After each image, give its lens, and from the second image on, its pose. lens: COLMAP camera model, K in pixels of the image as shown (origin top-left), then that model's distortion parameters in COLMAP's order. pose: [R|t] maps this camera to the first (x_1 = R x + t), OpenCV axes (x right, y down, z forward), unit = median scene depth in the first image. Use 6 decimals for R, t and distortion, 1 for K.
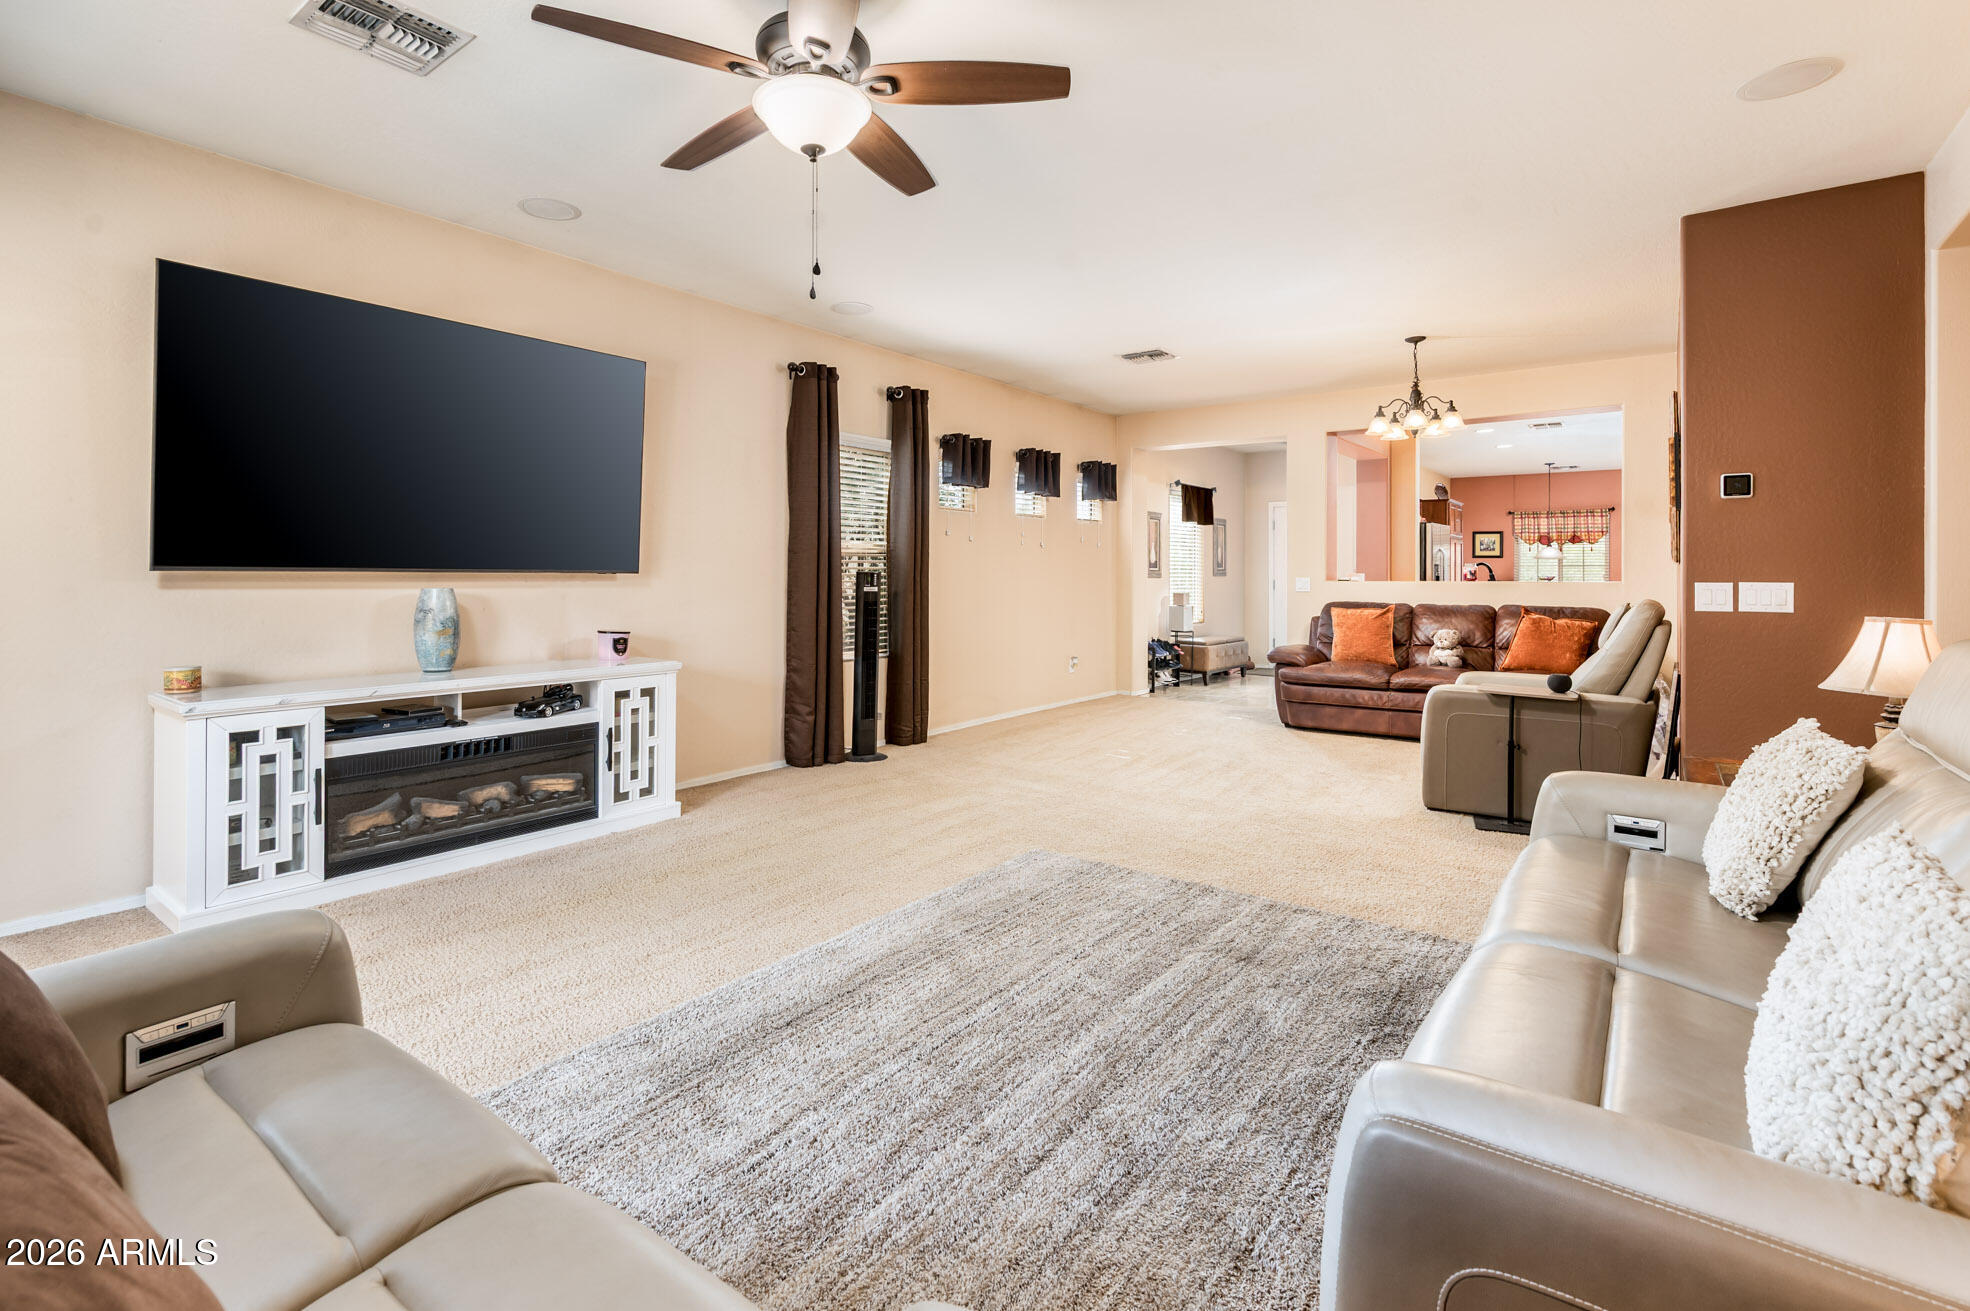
lens RADIAL K [[917.6, 0, 982.7], [0, 917.6, 687.1], [0, 0, 1]] dist [-0.000850, -0.000253]
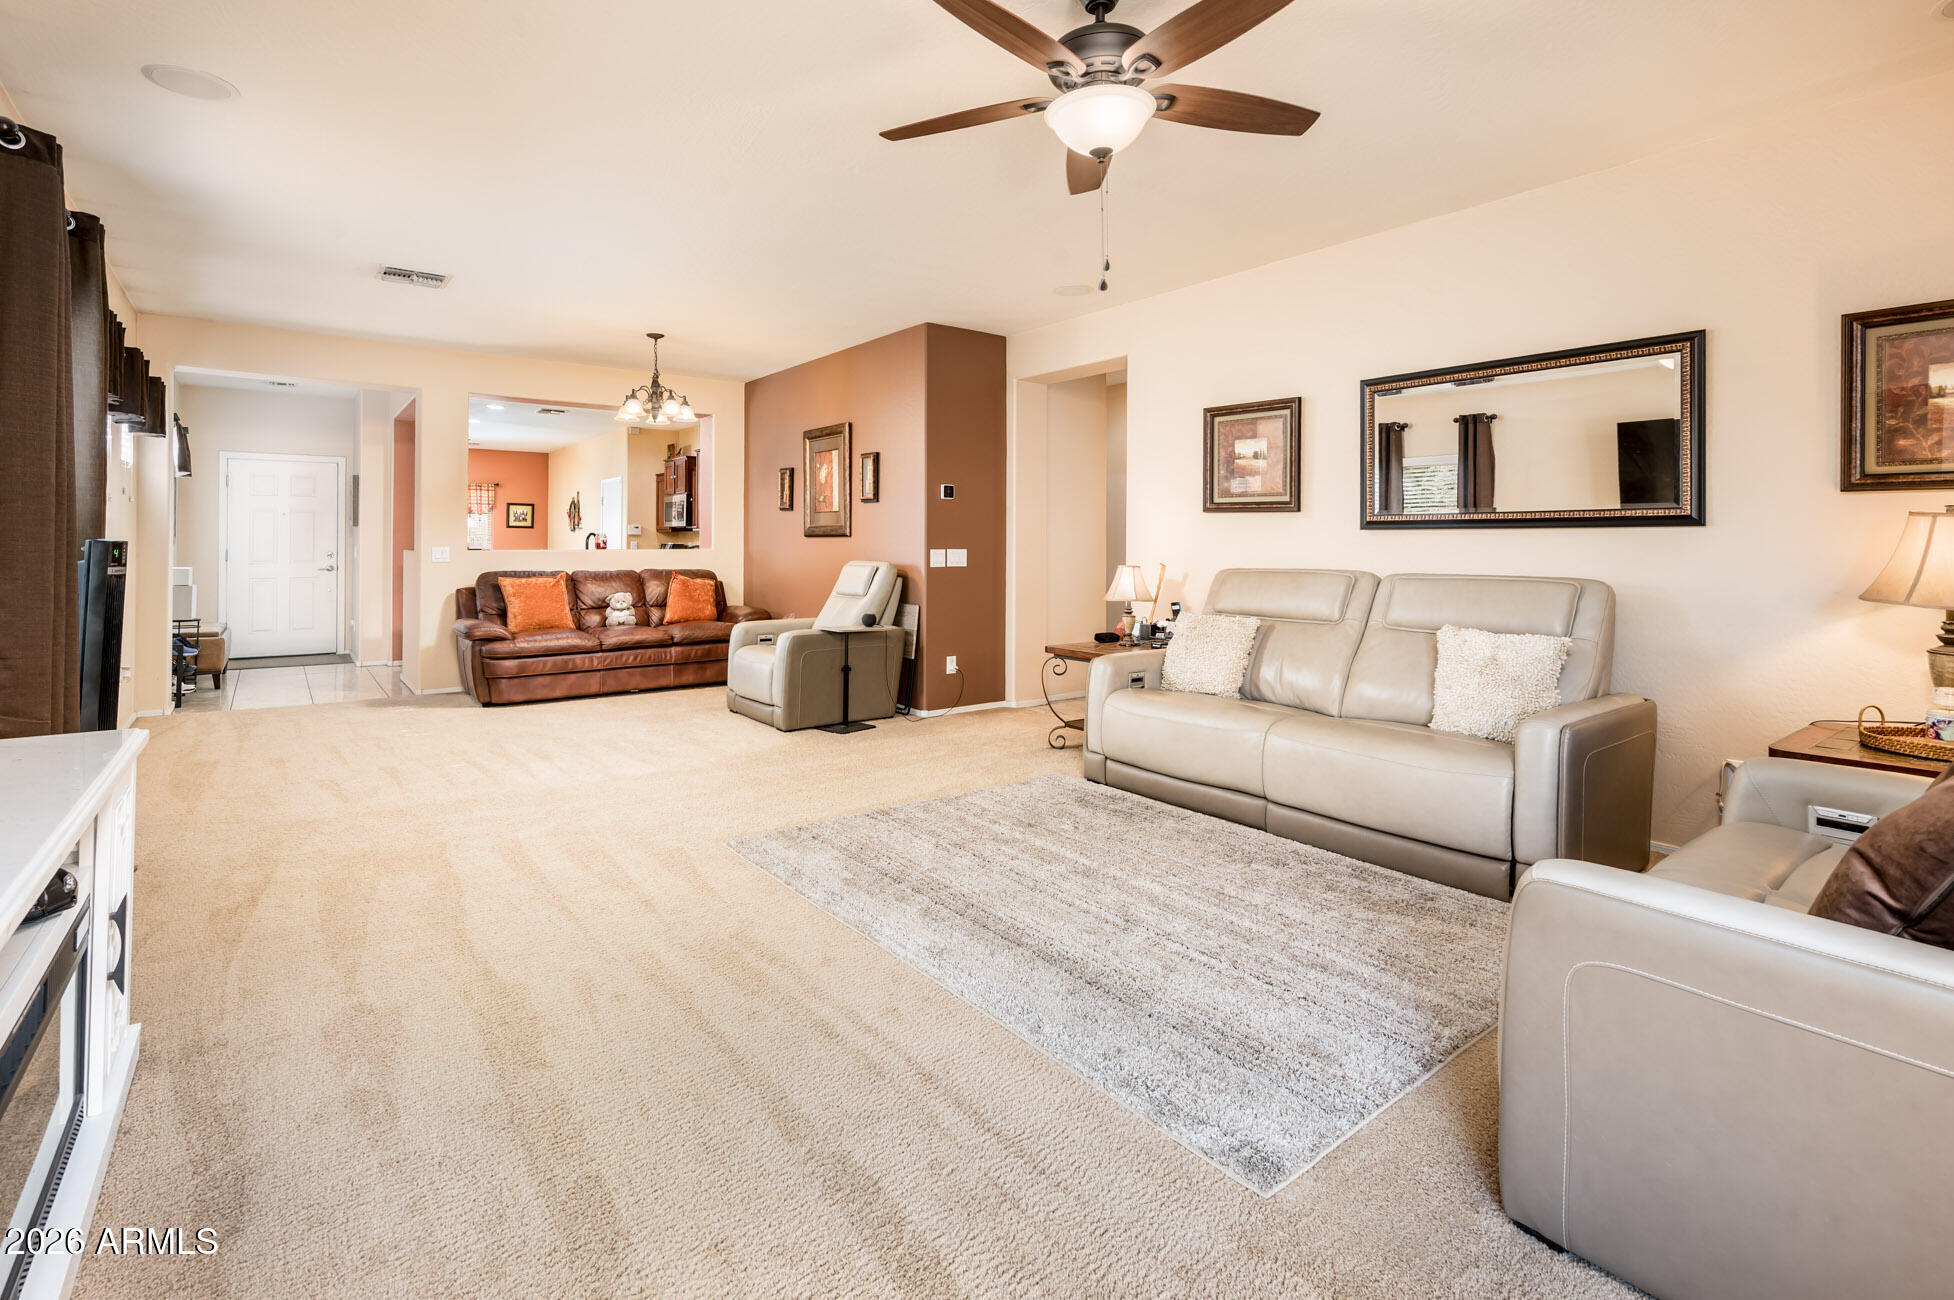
lens RADIAL K [[886.3, 0, 977.0], [0, 886.3, 650.0], [0, 0, 1]] dist [-0.000652, -0.000143]
pose [[0.275038, -0.112409, 0.954839, -0.417125], [0.114267, 0.989924, 0.083626, -0.034496], [-0.954619, 0.086106, 0.285111, 0.283498]]
